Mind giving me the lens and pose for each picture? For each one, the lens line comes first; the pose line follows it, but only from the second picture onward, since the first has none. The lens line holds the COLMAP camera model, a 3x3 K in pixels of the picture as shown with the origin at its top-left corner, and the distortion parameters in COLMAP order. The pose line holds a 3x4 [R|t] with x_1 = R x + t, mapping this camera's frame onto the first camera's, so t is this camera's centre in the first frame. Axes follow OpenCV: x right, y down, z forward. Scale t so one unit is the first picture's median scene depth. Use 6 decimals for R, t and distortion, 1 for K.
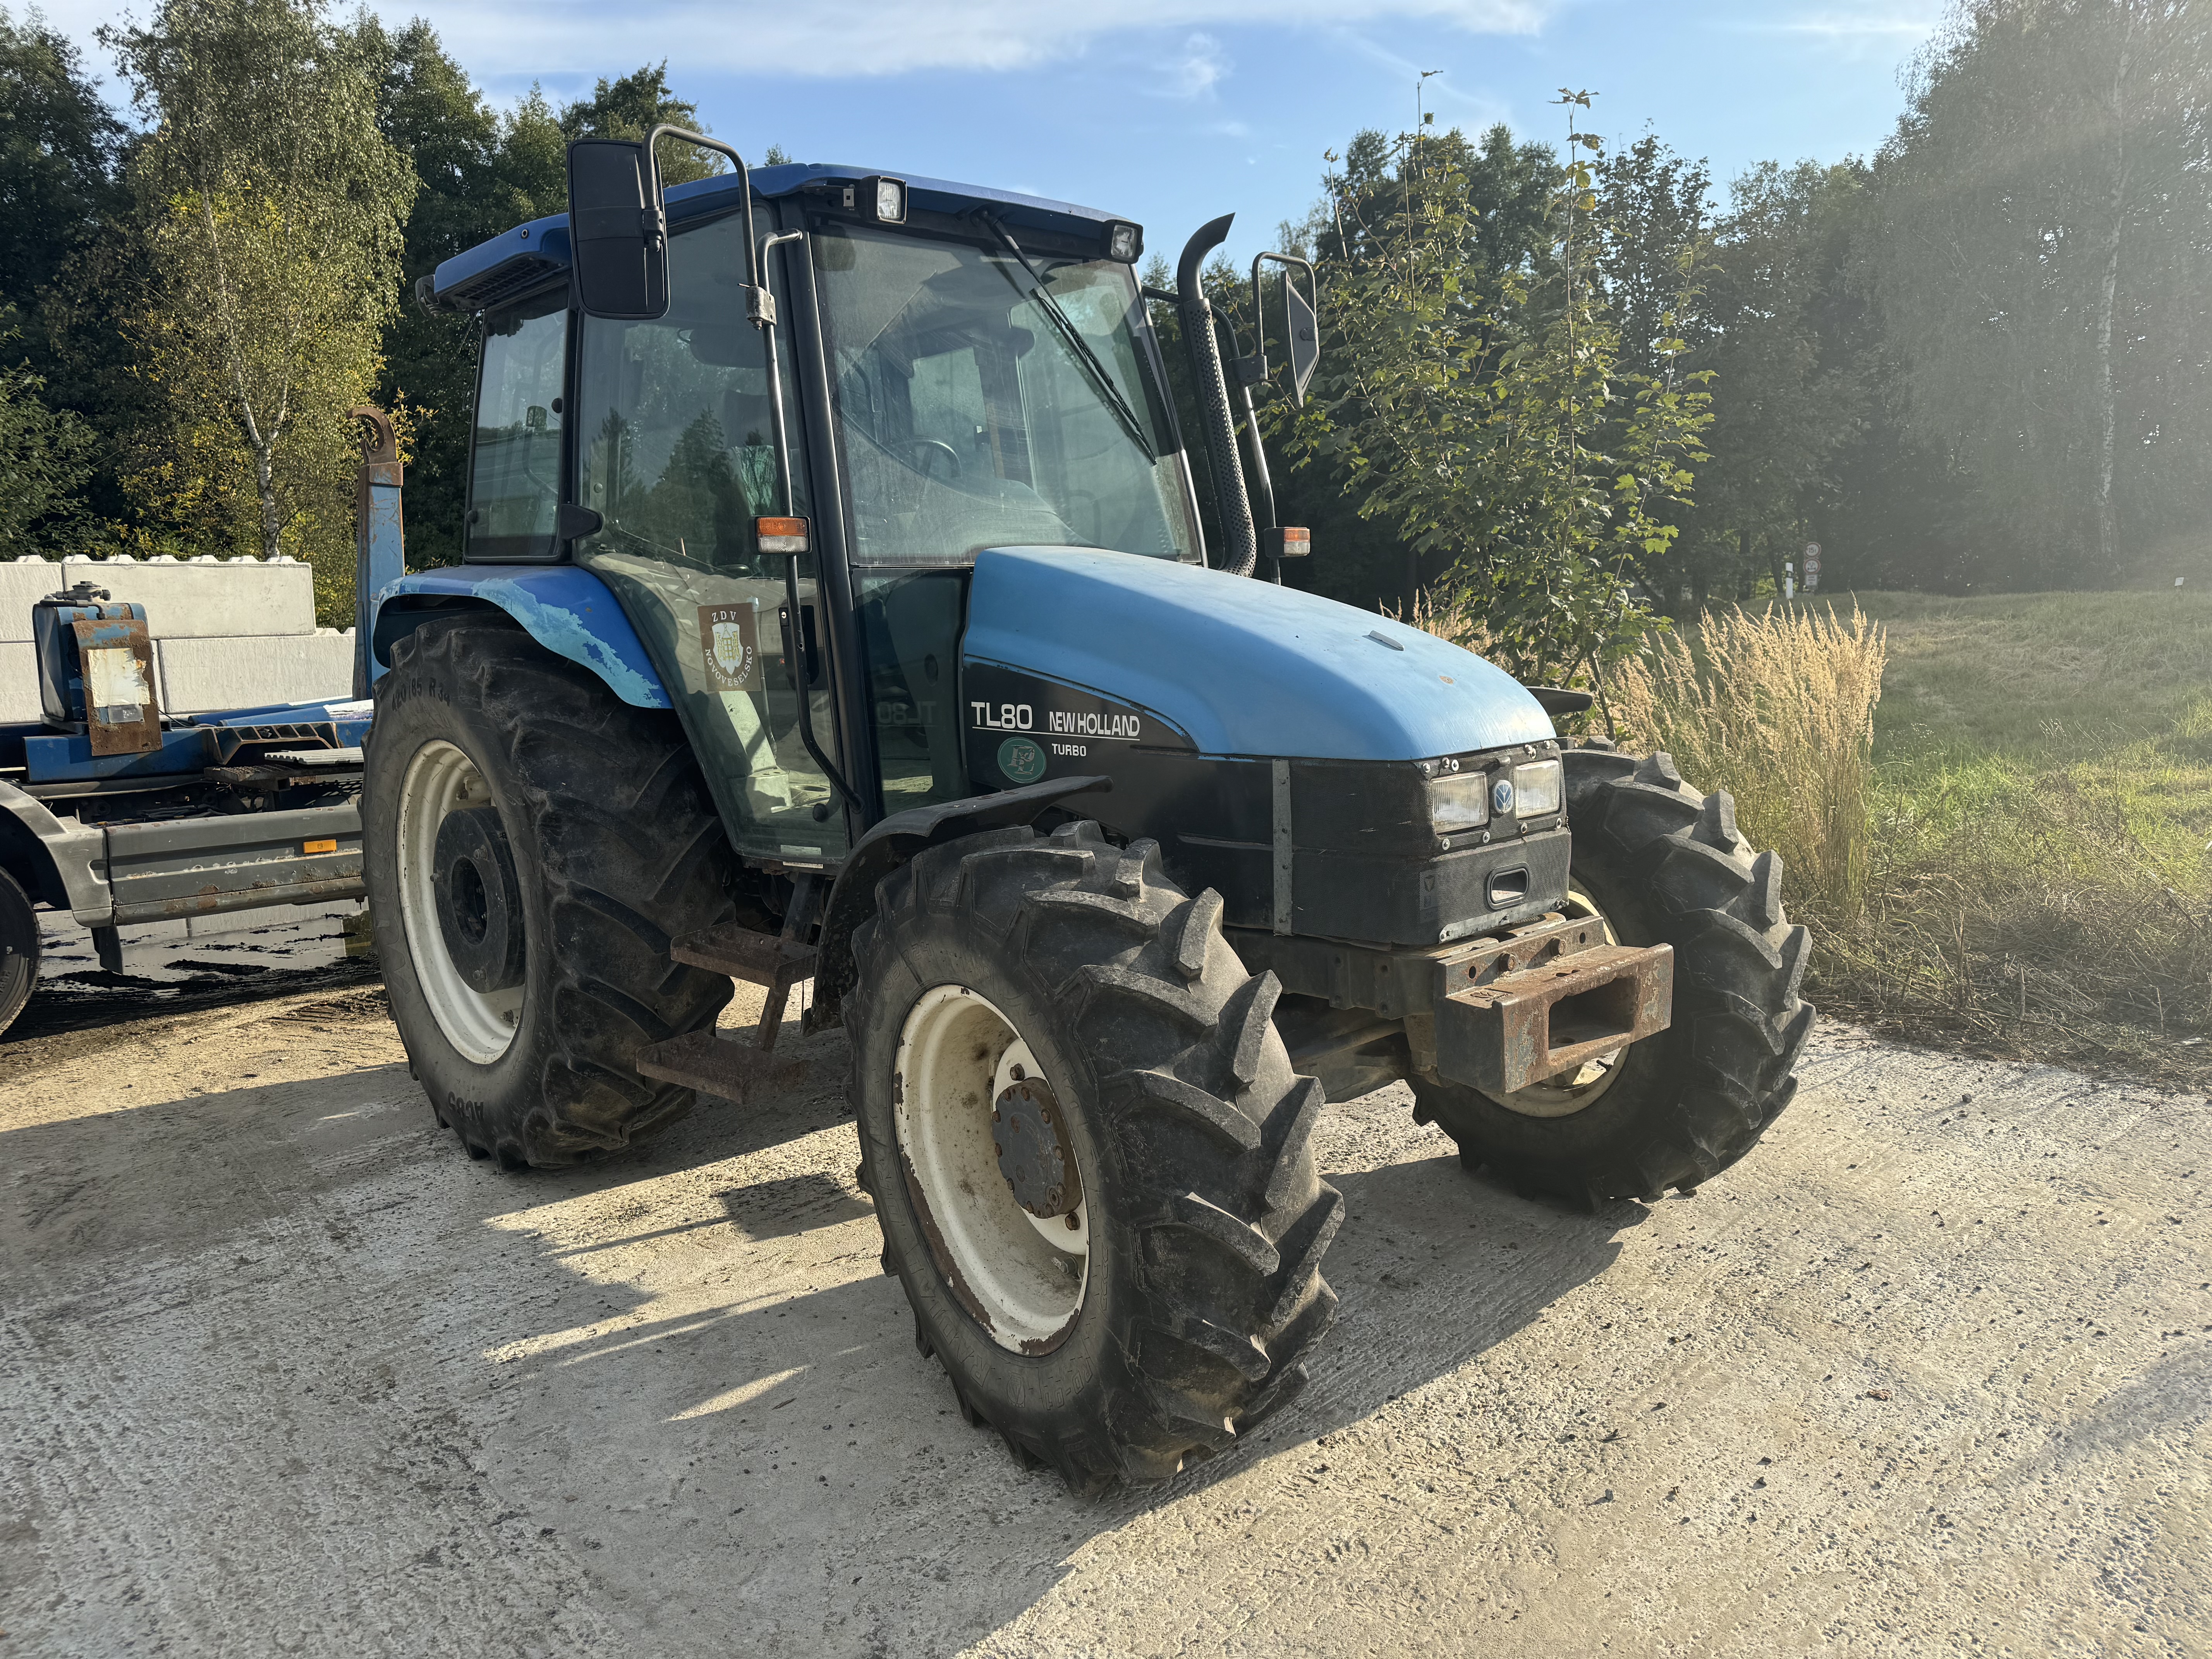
lens RADIAL K [[1565.8, 0, 1093.5], [0, 1565.8, 841.1], [0, 0, 1]] dist [0.001496, -0.002647]
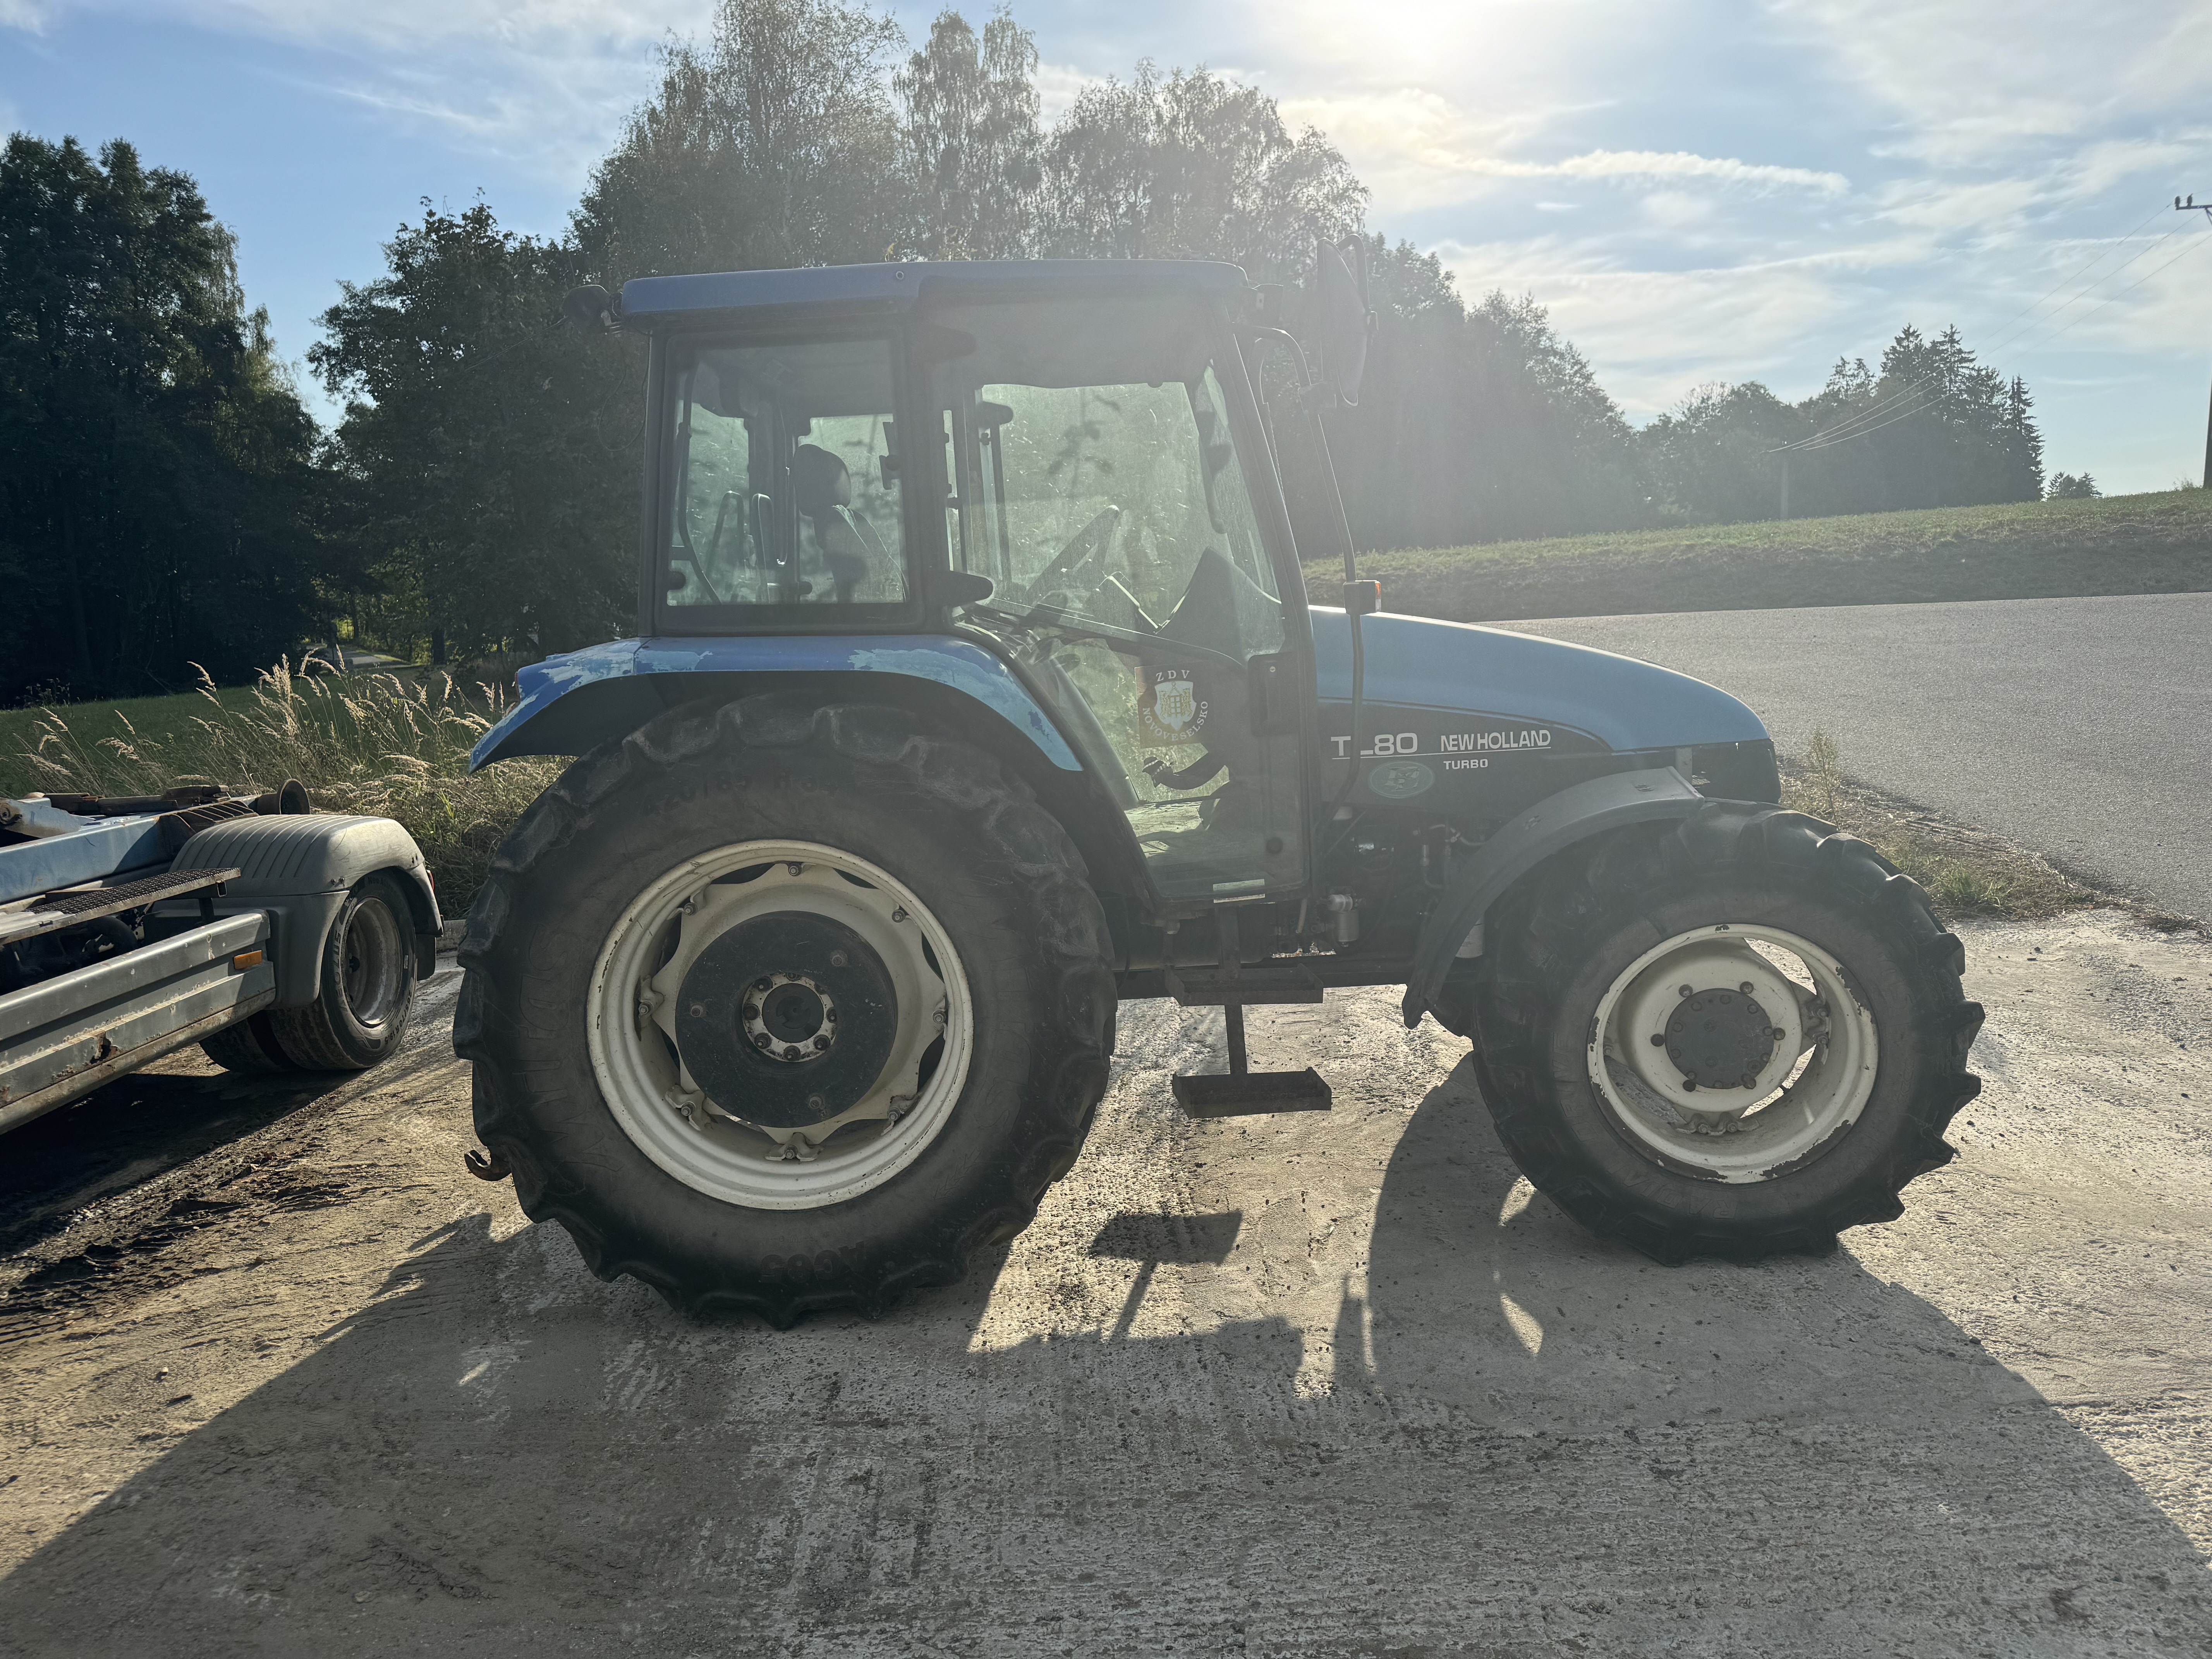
lens RADIAL K [[1572.3, 0, 1096.4], [0, 1572.3, 821.7], [0, 0, 1]] dist [0.029910, -0.040407]
pose [[0.680672, -0.113219, 0.723786, -1.005985], [0.149328, 0.988685, 0.014224, -0.065797], [-0.717208, 0.098400, 0.689877, 0.299774]]
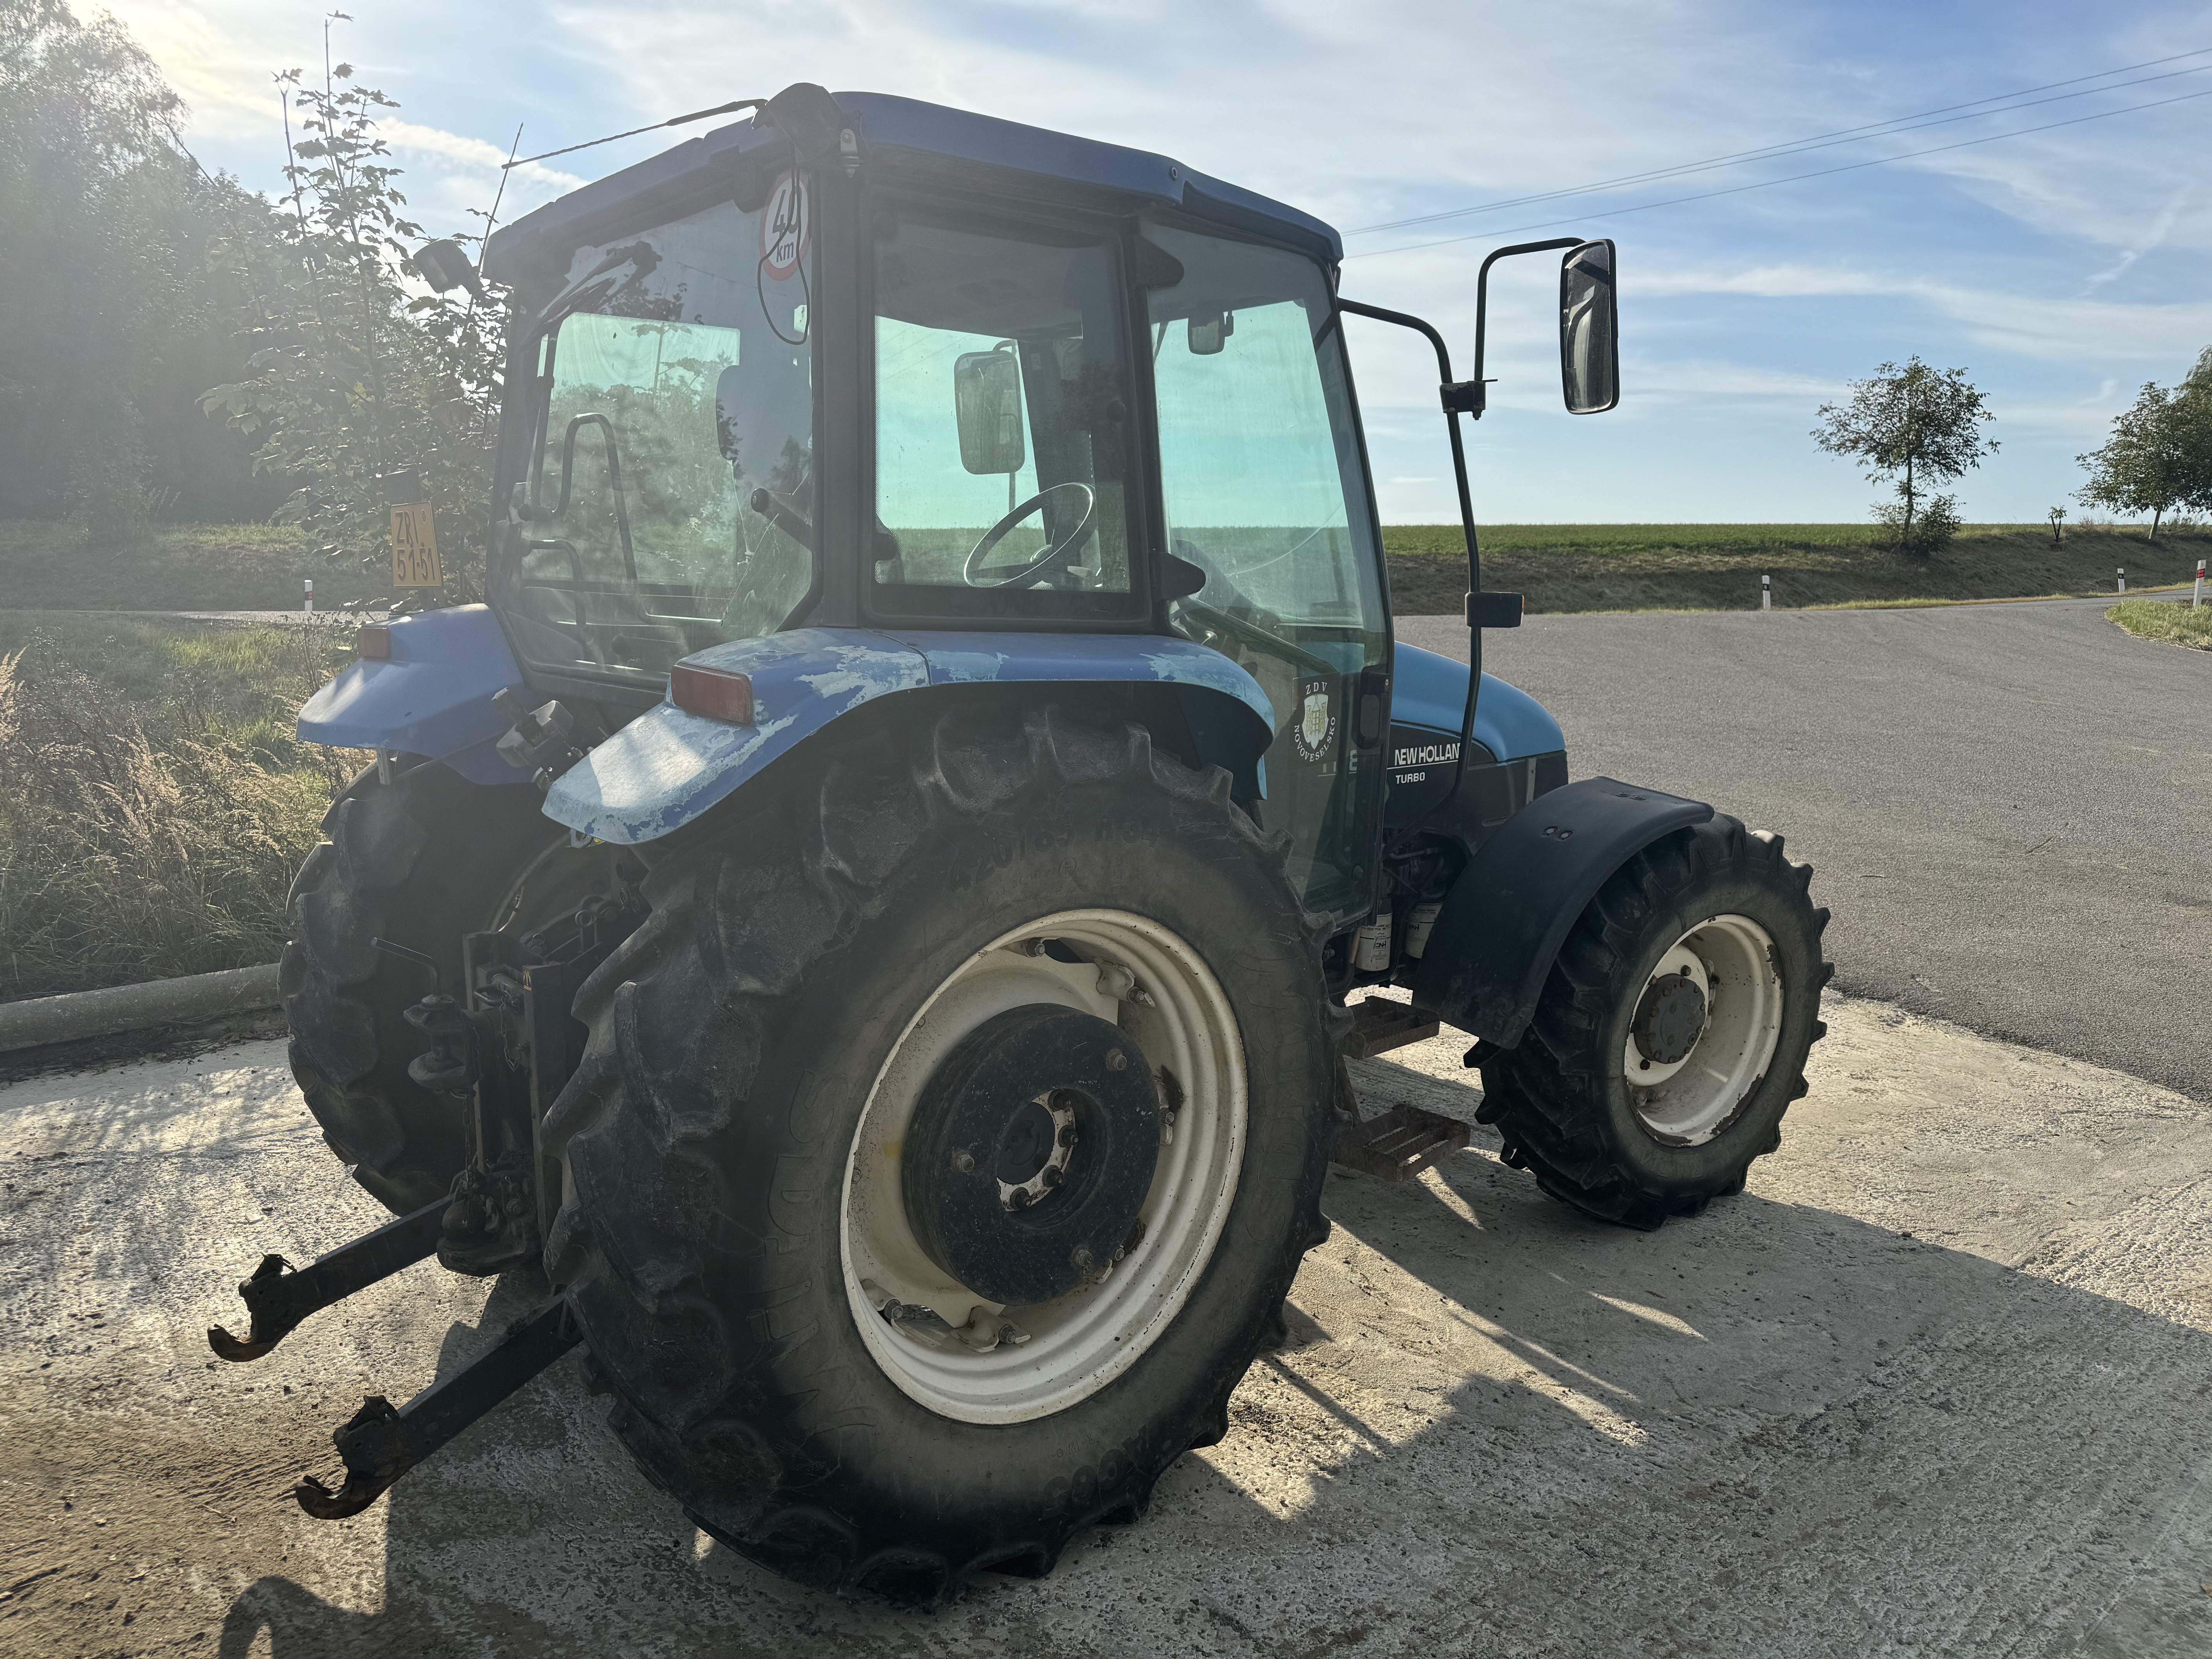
lens RADIAL K [[1607.7, 0, 1100.3], [0, 1607.7, 780.1], [0, 0, 1]] dist [0.007749, -0.001129]
pose [[0.034185, -0.107538, 0.993613, -1.155331], [0.149084, 0.983619, 0.101327, -0.197964], [-0.988233, 0.144668, 0.049658, 1.039827]]
